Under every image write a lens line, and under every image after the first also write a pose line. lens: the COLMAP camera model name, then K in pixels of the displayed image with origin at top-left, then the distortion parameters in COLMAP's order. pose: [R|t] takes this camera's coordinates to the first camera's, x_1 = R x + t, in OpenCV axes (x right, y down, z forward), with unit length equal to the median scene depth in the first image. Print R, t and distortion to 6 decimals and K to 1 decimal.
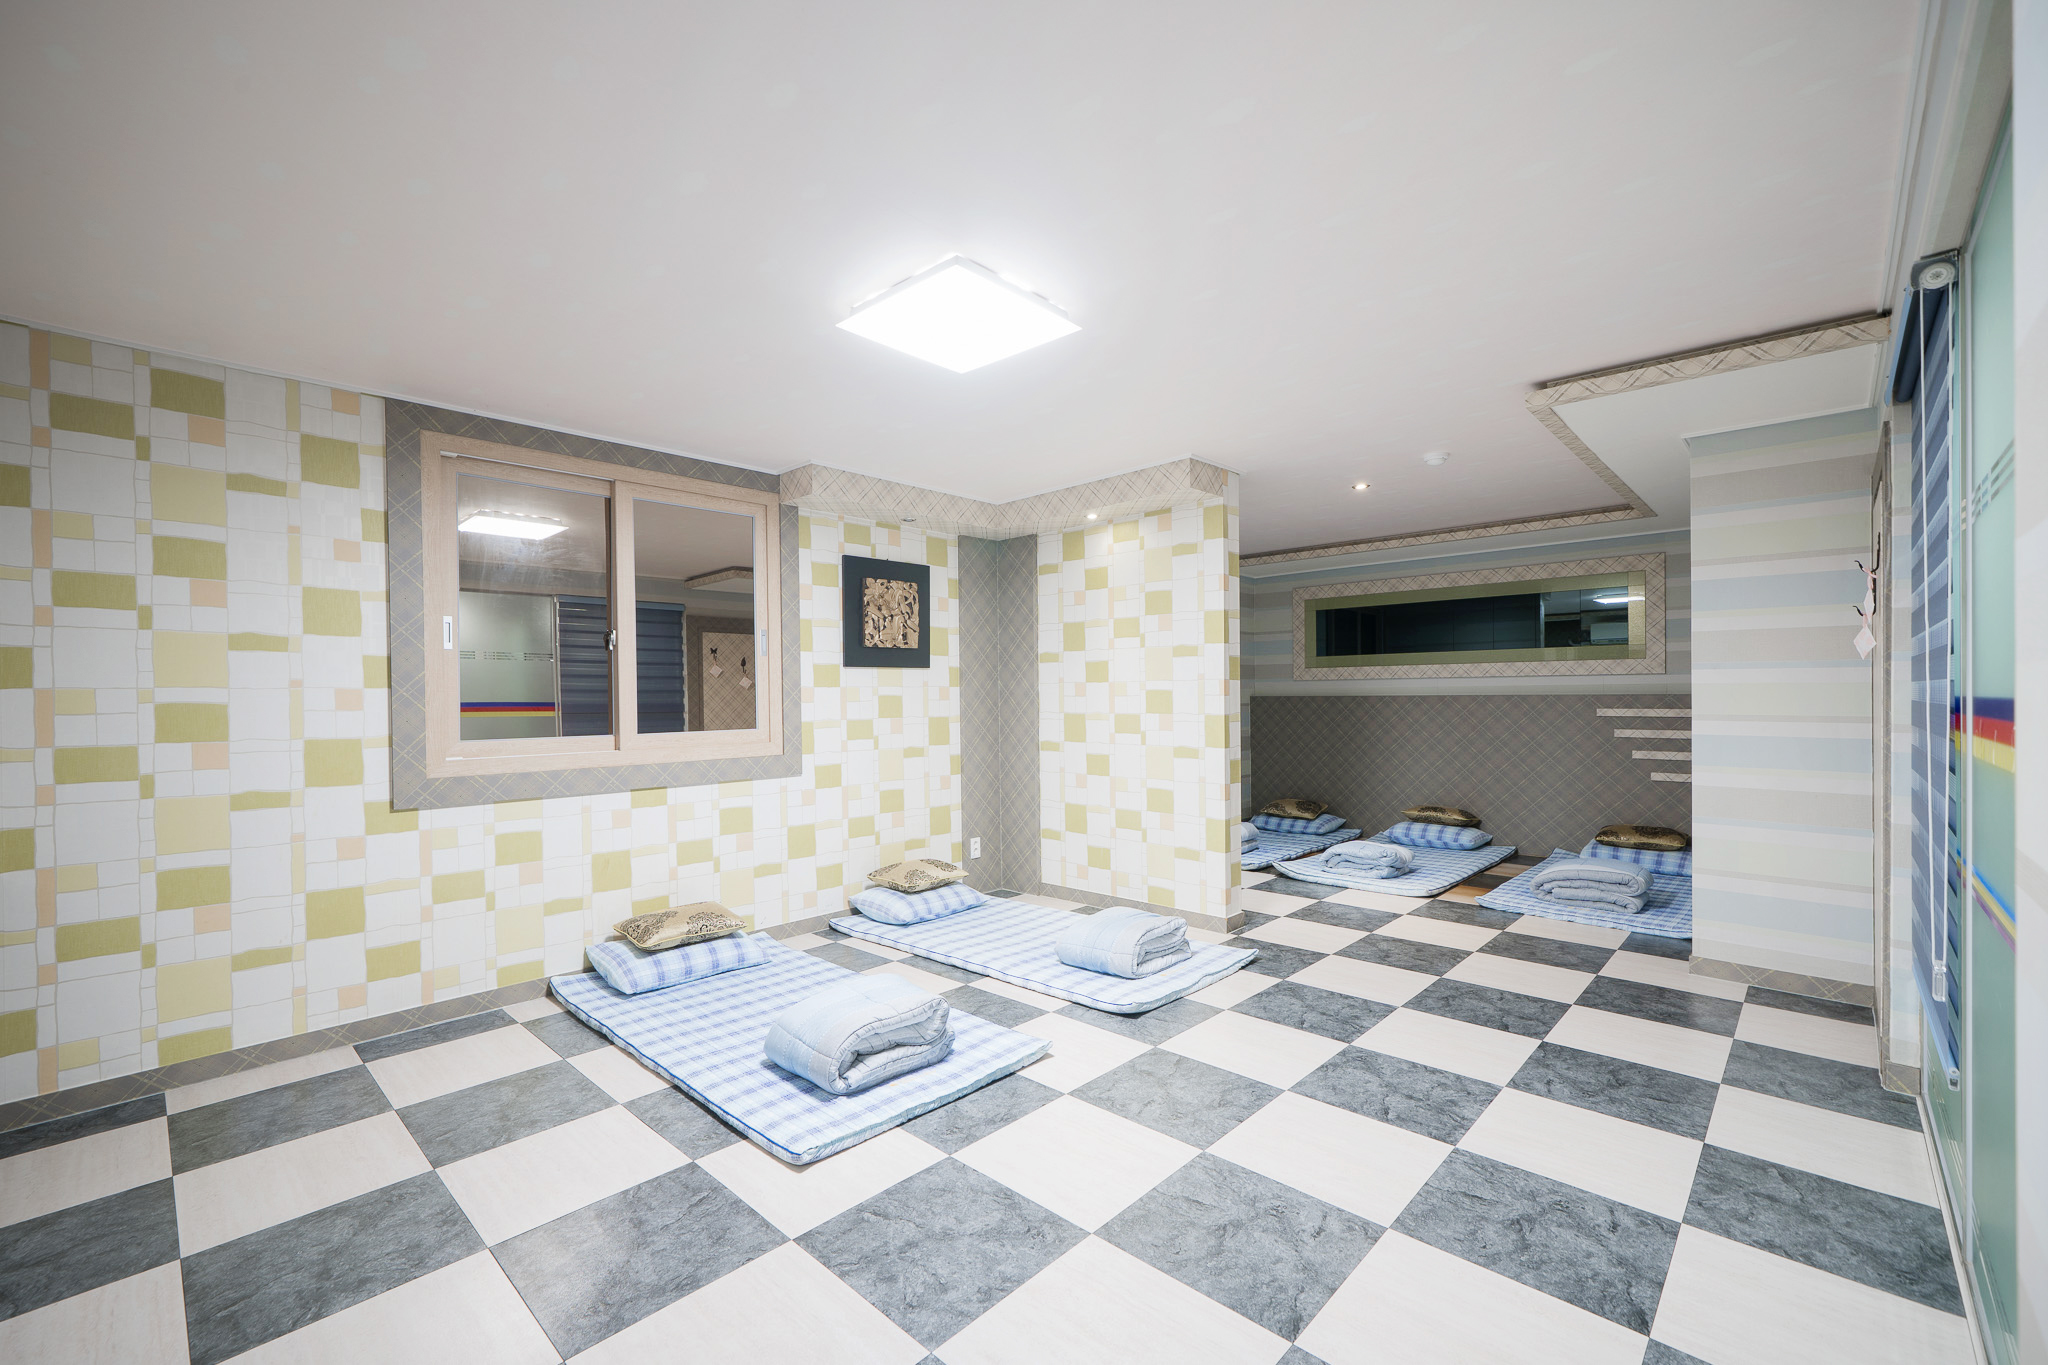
lens RADIAL K [[845.8, 0, 1017.9], [0, 845.8, 693.6], [0, 0, 1]] dist [0.003219, 0.000507]
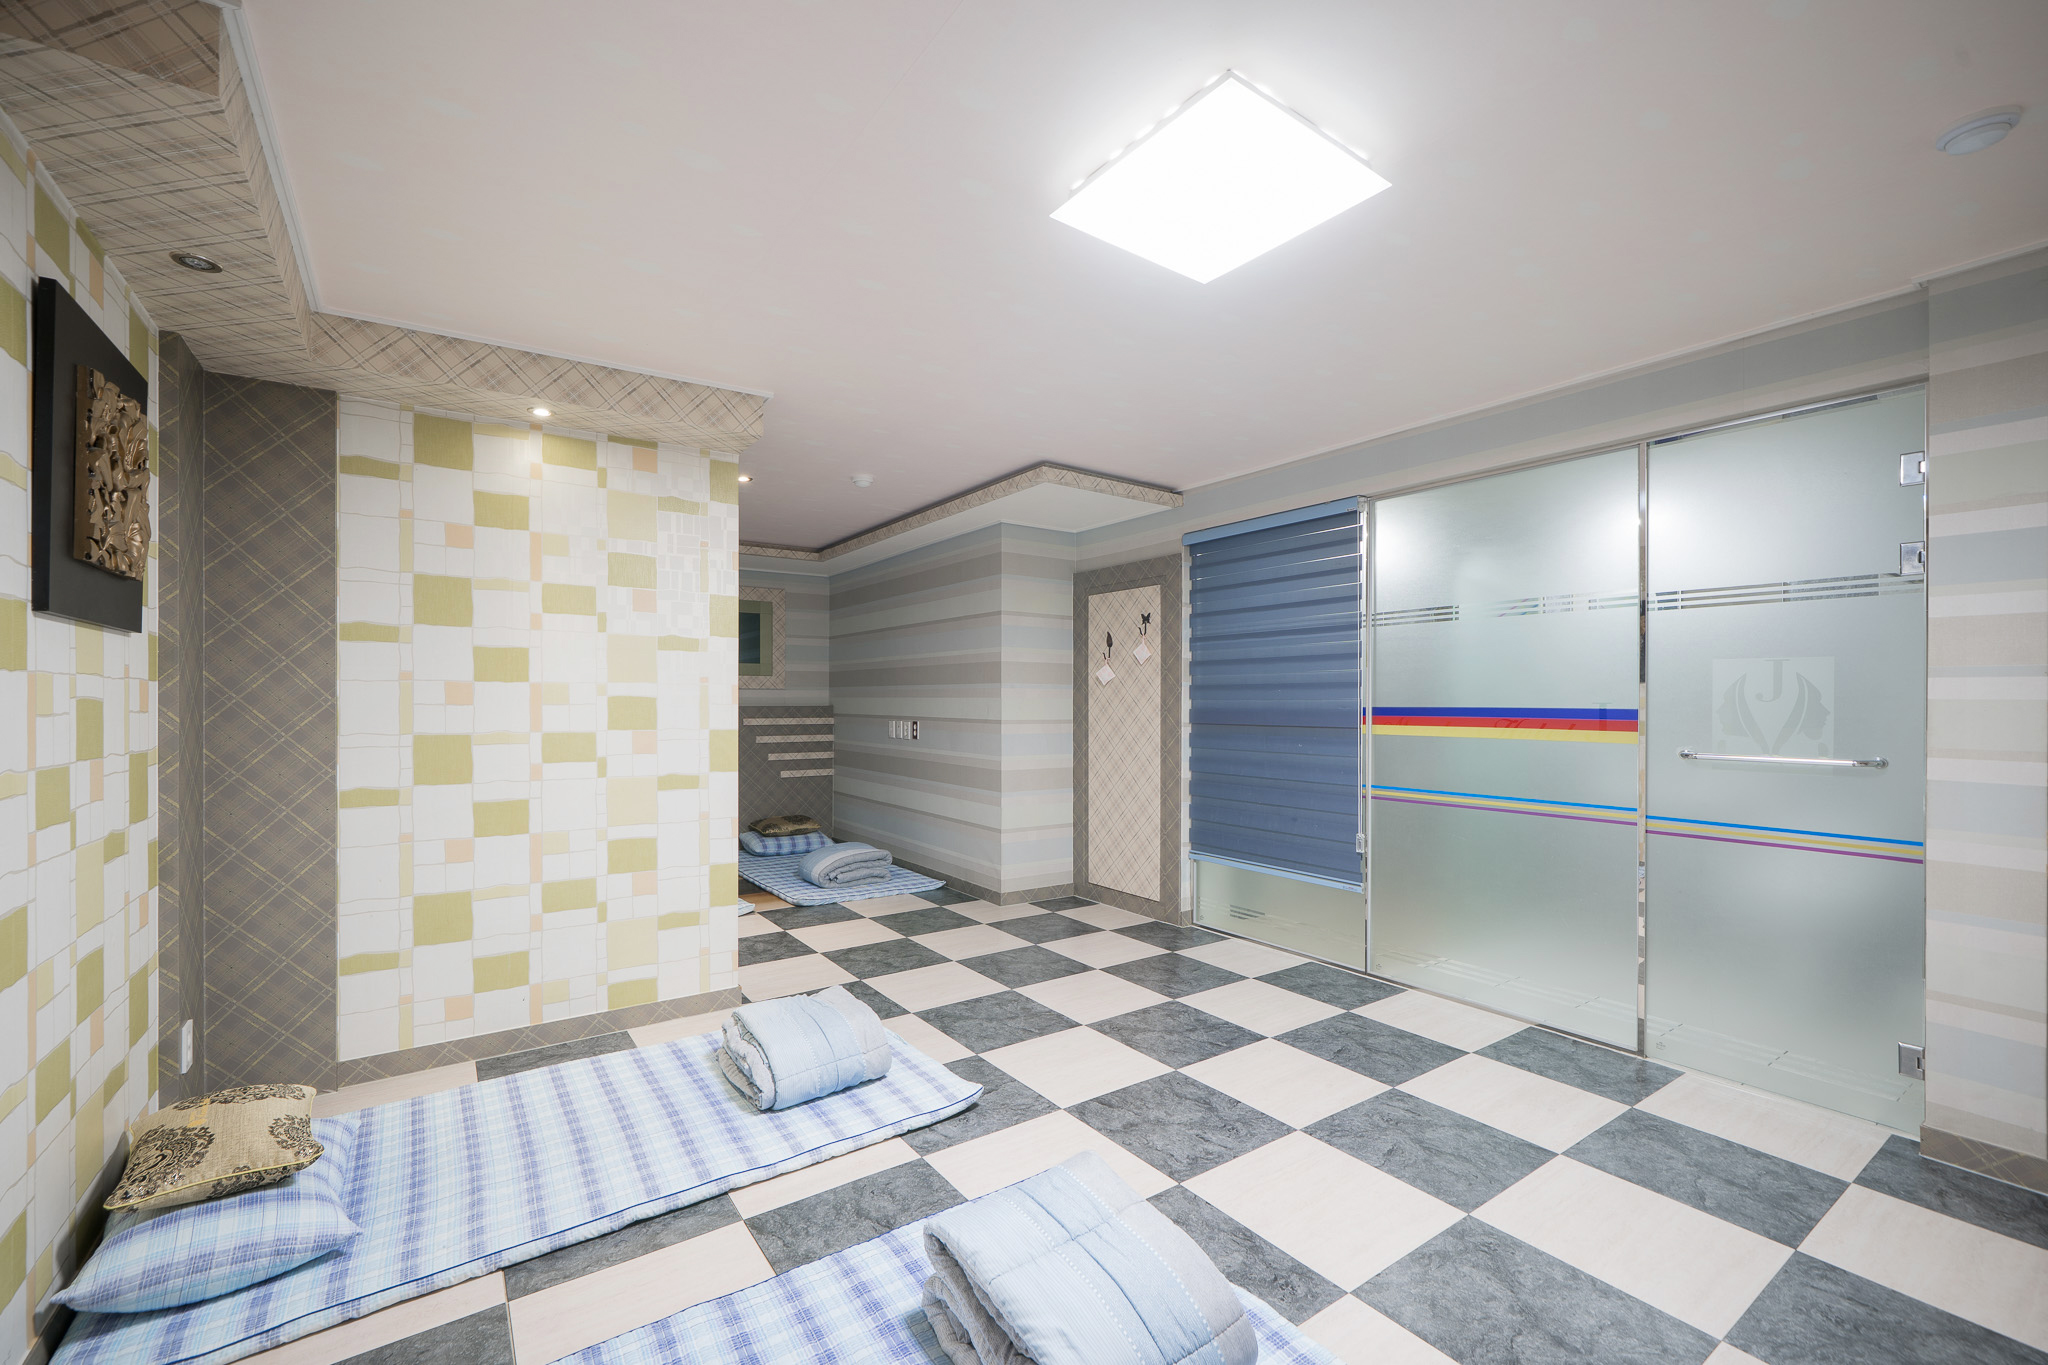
lens RADIAL K [[845.8, 0, 994.5], [0, 845.8, 696.9], [0, 0, 1]] dist [0.003219, 0.000507]
pose [[0.219339, 0.015054, 0.975533, -0.471857], [-0.004173, 0.999886, -0.014492, 0.005291], [-0.975640, -0.000892, 0.219376, 0.587174]]
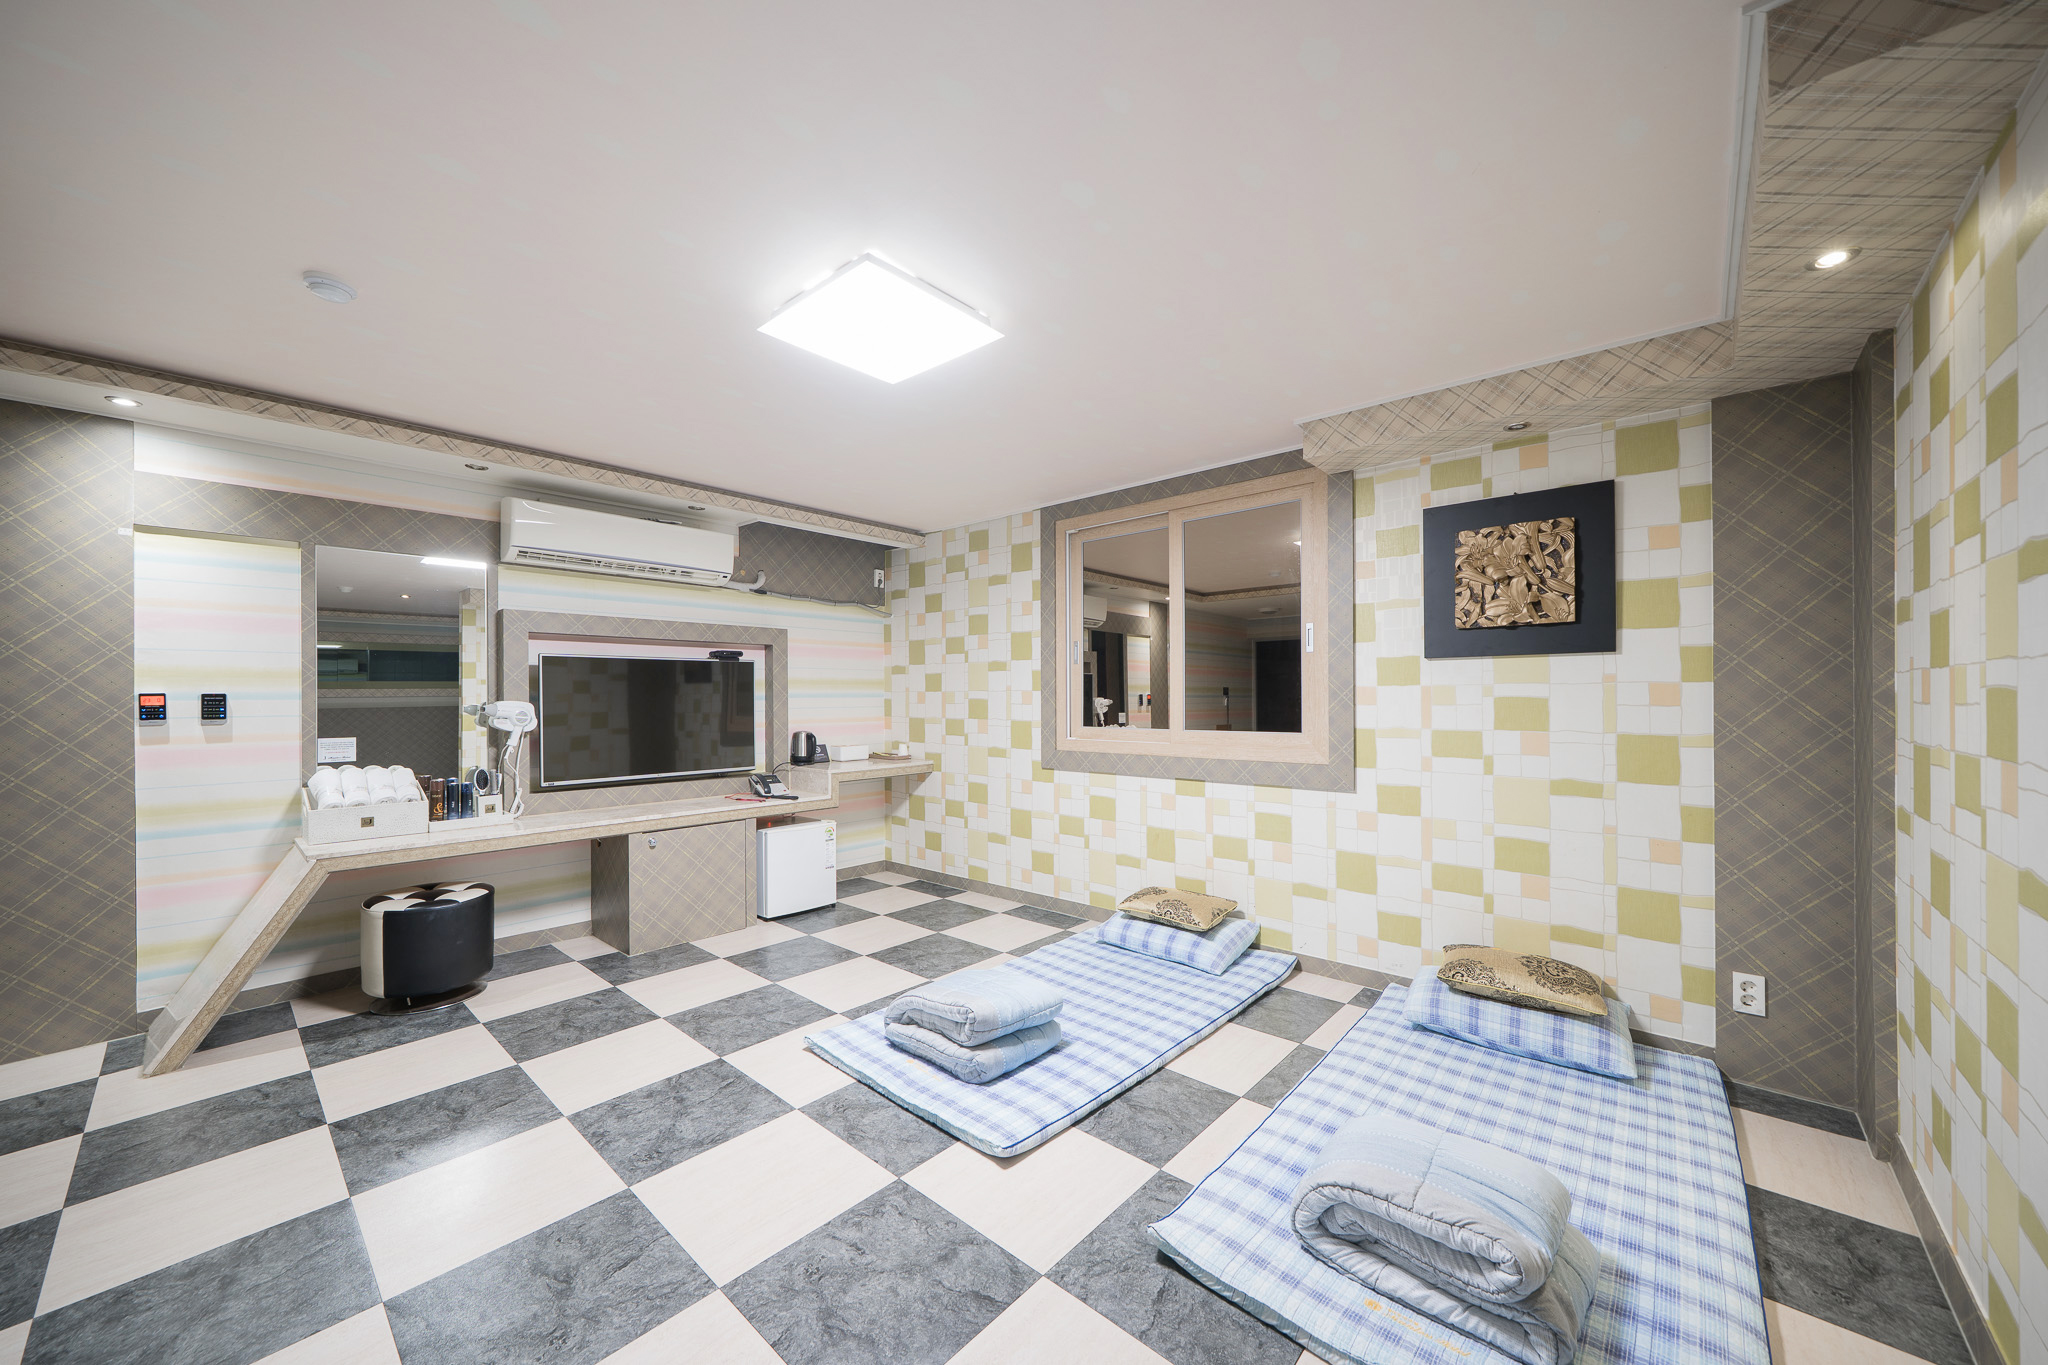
lens RADIAL K [[745.5, 0, 1011.1], [0, 745.5, 694.4], [0, 0, 1]] dist [0.001404, 0.000189]
pose [[0.029306, 0.004551, -0.999560, 0.468253], [0.003418, 0.999983, 0.004653, -0.004390], [0.999565, -0.003553, 0.029290, 0.643482]]
